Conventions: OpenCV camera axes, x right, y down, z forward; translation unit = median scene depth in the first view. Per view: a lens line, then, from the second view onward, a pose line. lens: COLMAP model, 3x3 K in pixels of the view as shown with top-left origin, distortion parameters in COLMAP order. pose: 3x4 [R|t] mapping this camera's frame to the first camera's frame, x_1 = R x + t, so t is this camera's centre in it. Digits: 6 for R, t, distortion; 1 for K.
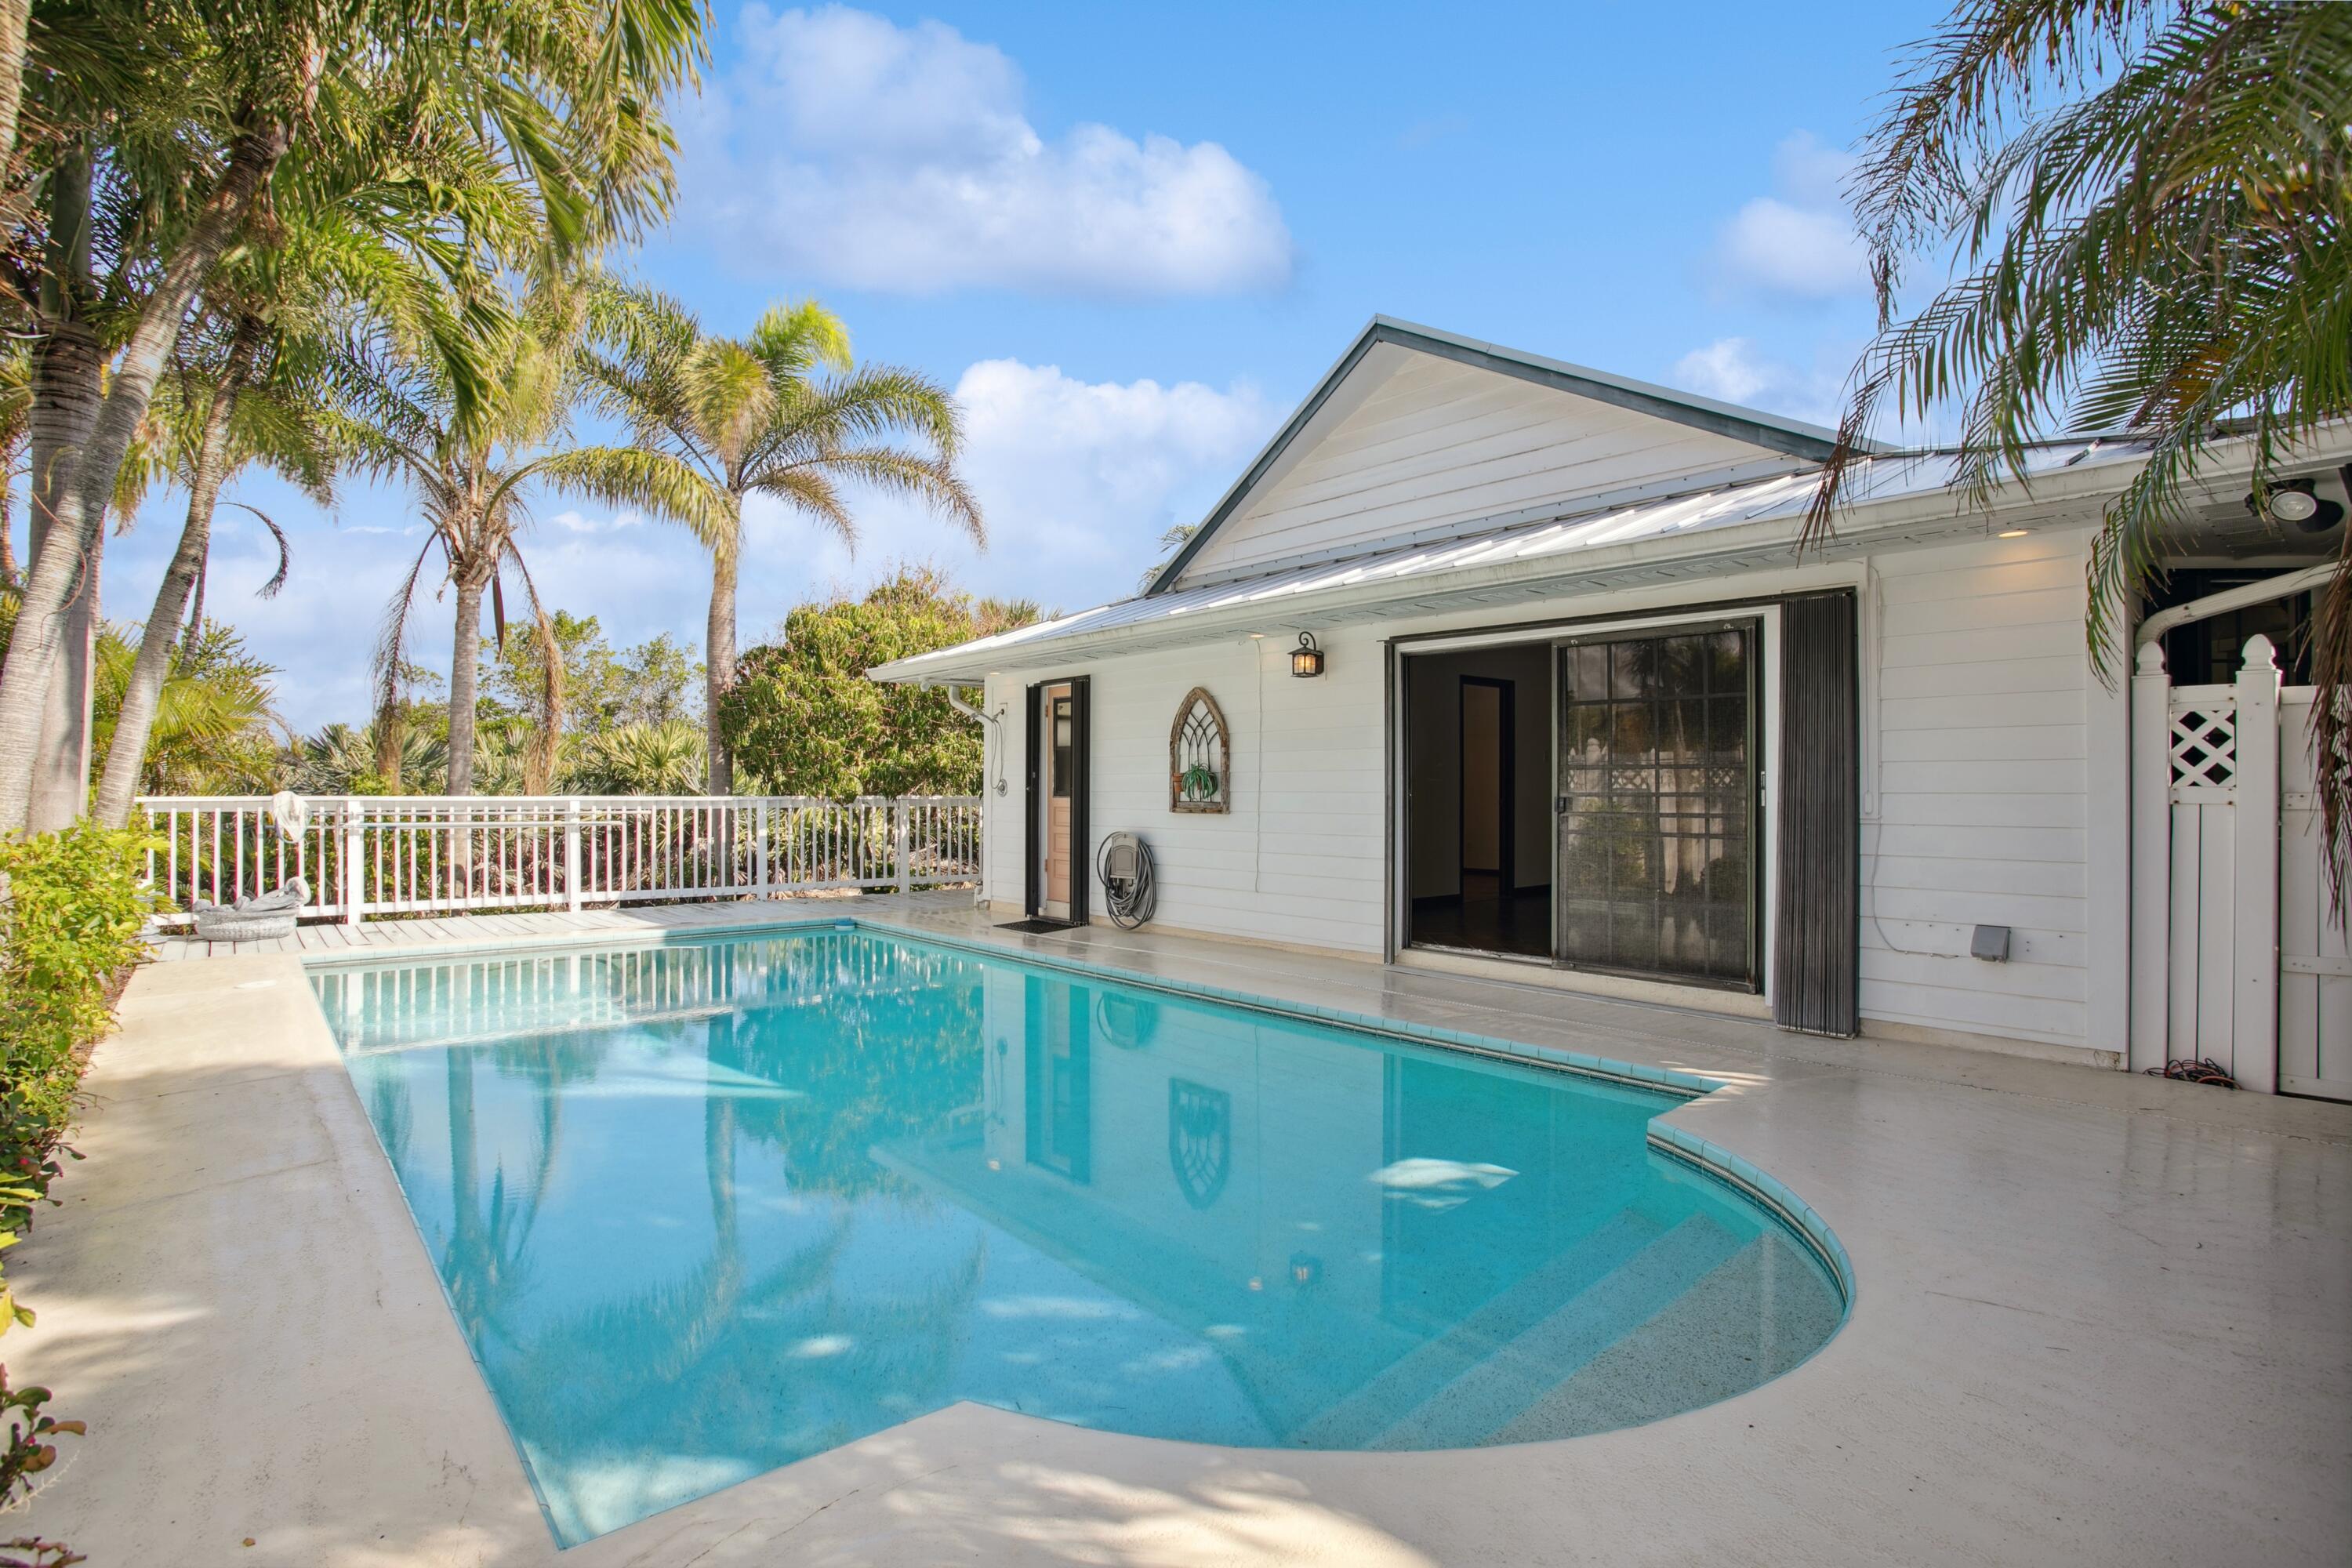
lens RADIAL K [[1145.3, 0, 1148.2], [0, 1145.3, 771.1], [0, 0, 1]] dist [0.001759, 0.000365]
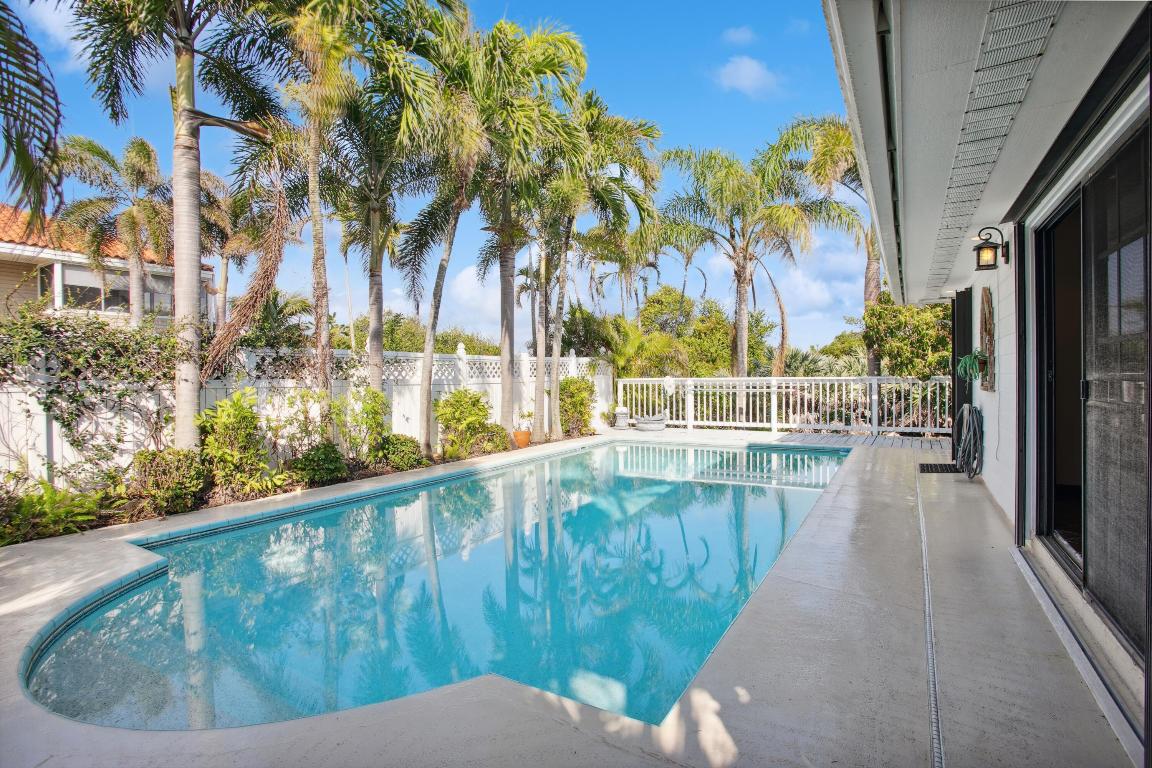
lens RADIAL K [[561.0, 0, 562.4], [0, 561.0, 377.7], [0, 0, 1]] dist [0.001759, 0.000365]
pose [[0.322792, -0.005998, -0.946451, 0.390419], [0.029112, 0.999570, 0.003594, 0.008469], [0.946022, -0.028713, 0.322827, 0.342403]]
